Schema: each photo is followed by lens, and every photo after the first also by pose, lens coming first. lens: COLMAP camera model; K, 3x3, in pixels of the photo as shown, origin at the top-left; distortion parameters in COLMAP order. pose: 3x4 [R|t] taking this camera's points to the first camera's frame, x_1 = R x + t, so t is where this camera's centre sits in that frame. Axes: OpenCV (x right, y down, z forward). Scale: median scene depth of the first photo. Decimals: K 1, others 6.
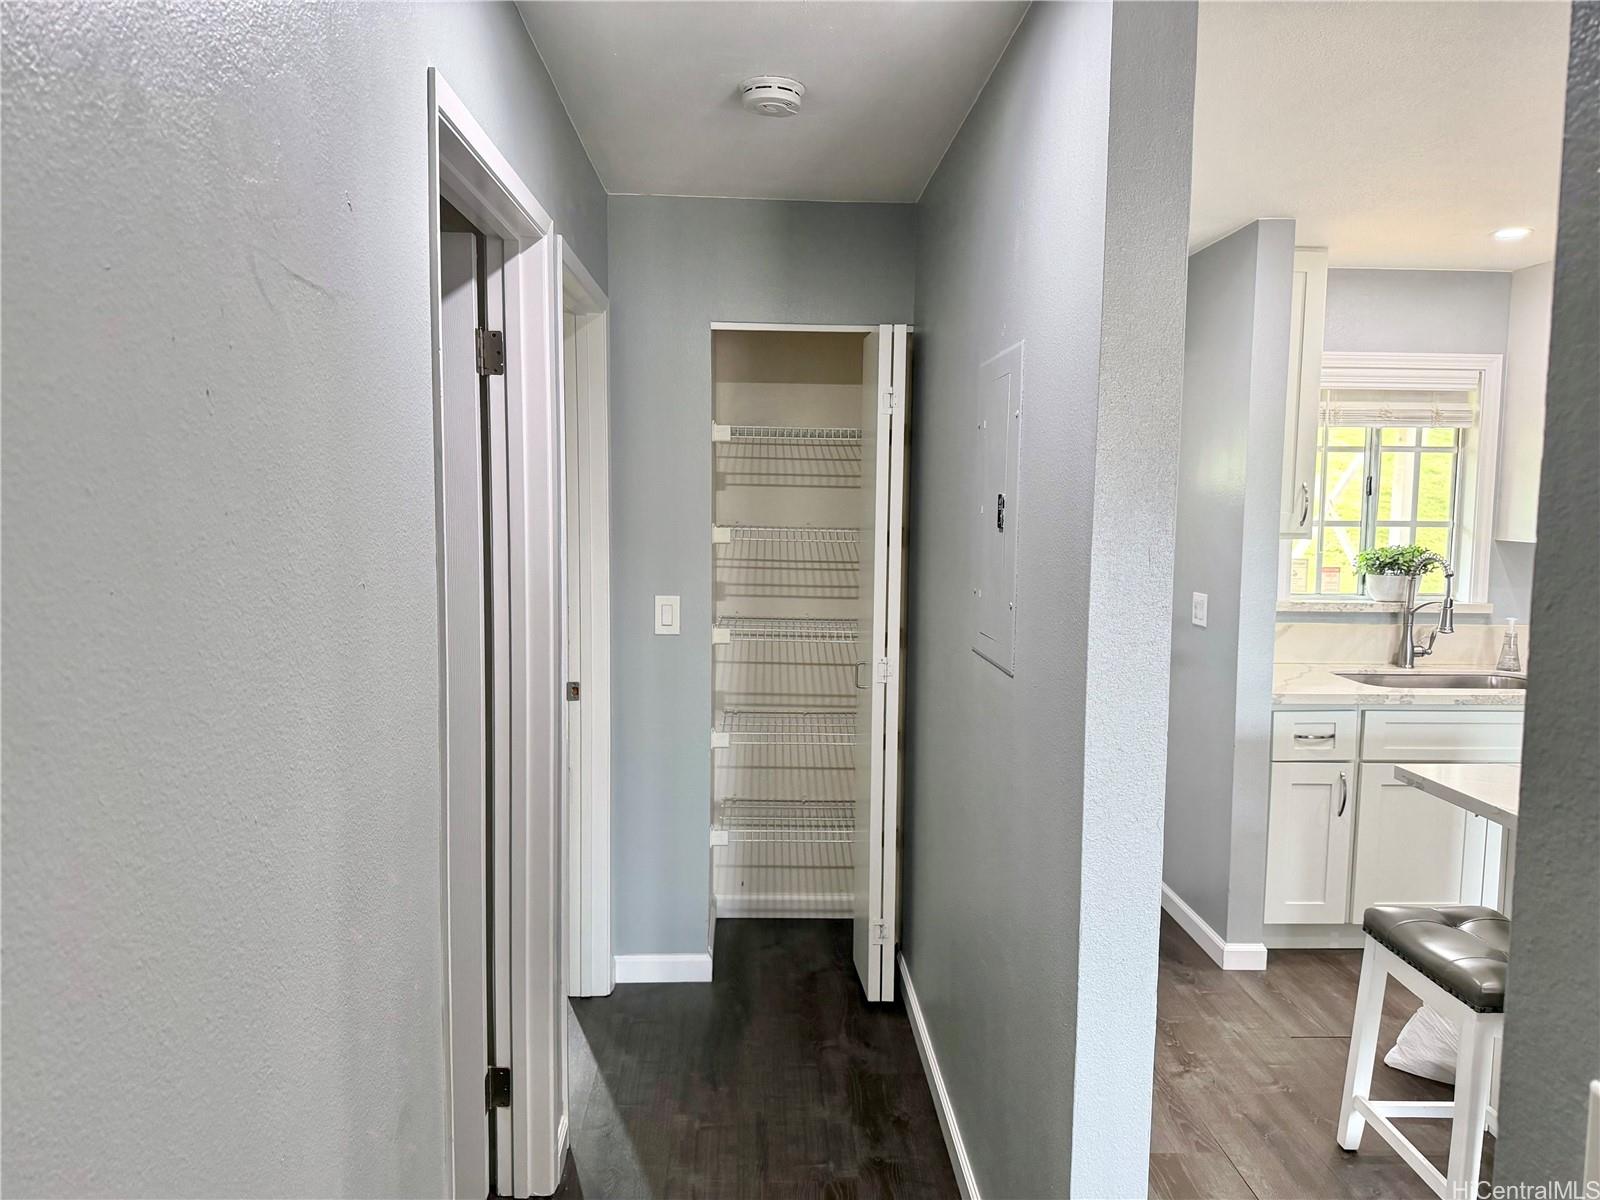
lens RADIAL K [[1117.5, 0, 787.2], [0, 1117.5, 599.9], [0, 0, 1]] dist [0.076057, -0.044976]
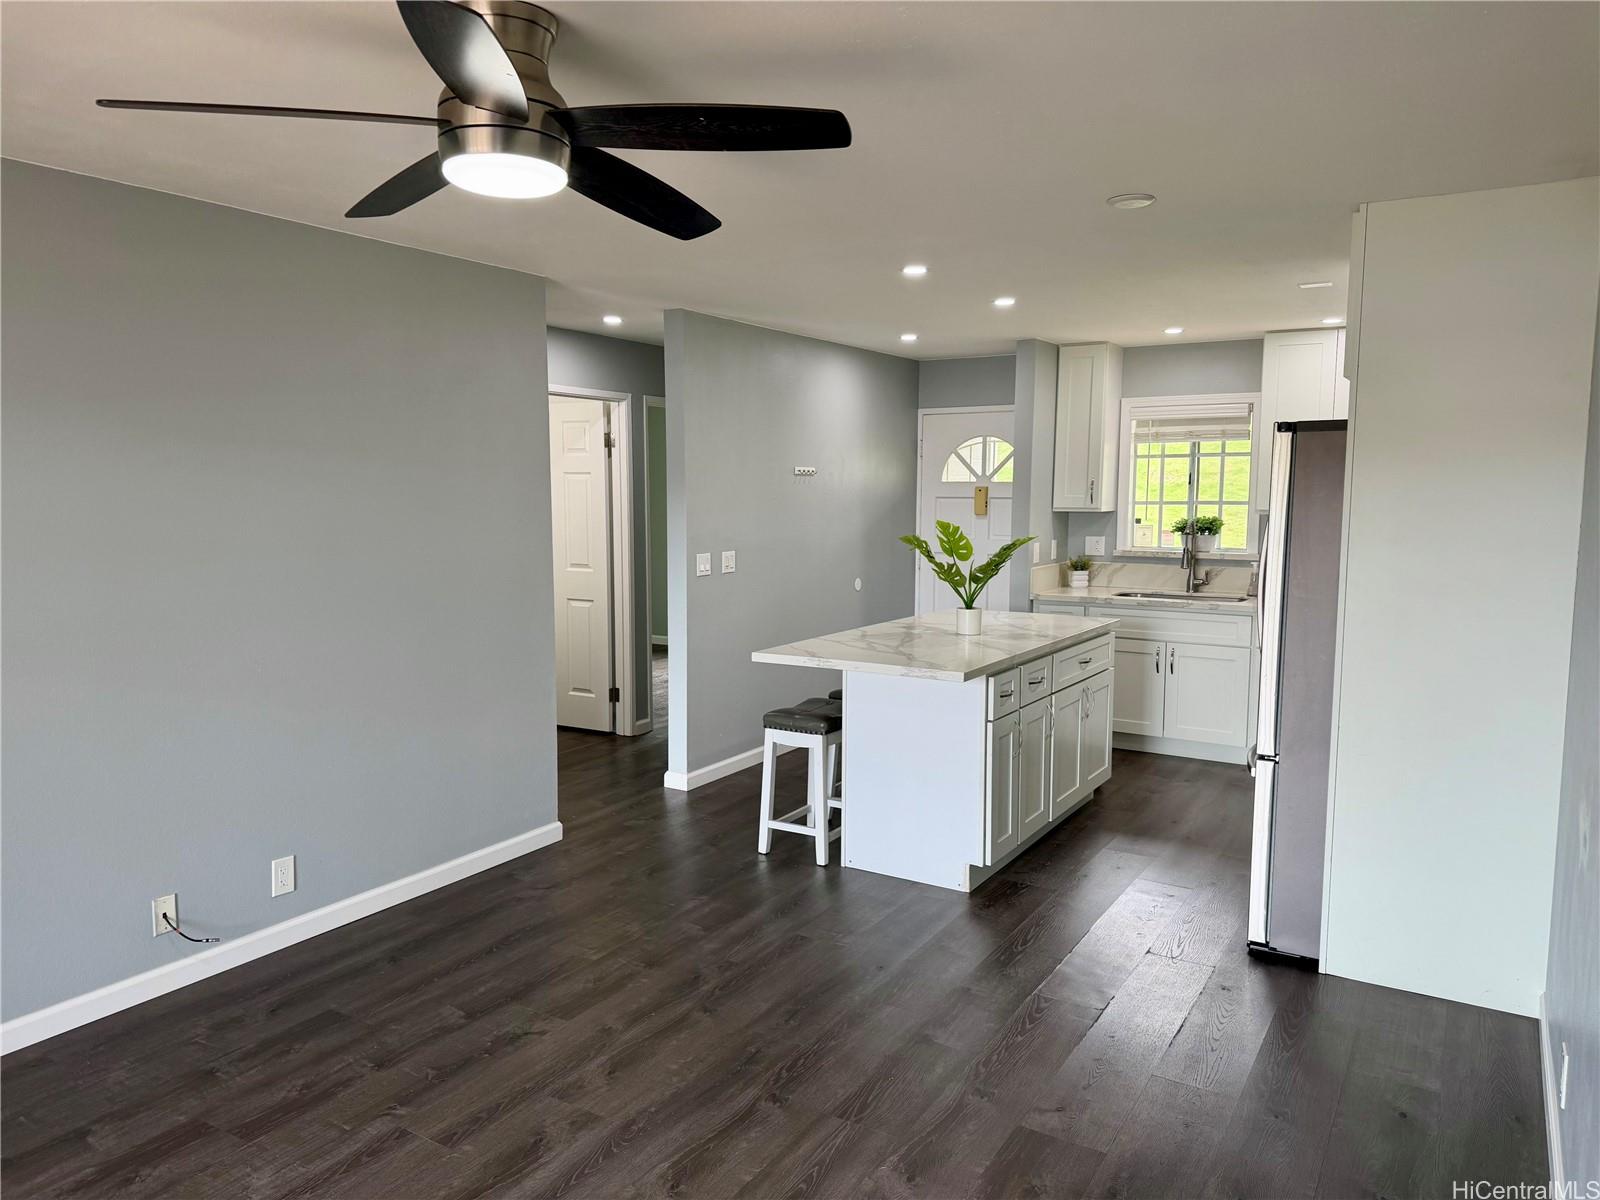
lens RADIAL K [[1117.5, 0, 812.3], [0, 1117.5, 589.6], [0, 0, 1]] dist [0.076057, -0.044976]
pose [[0.807357, 0.037734, -0.588855, 1.015882], [-0.041930, 0.999099, 0.006533, 0.065639], [0.588571, 0.019416, 0.808212, -0.573552]]
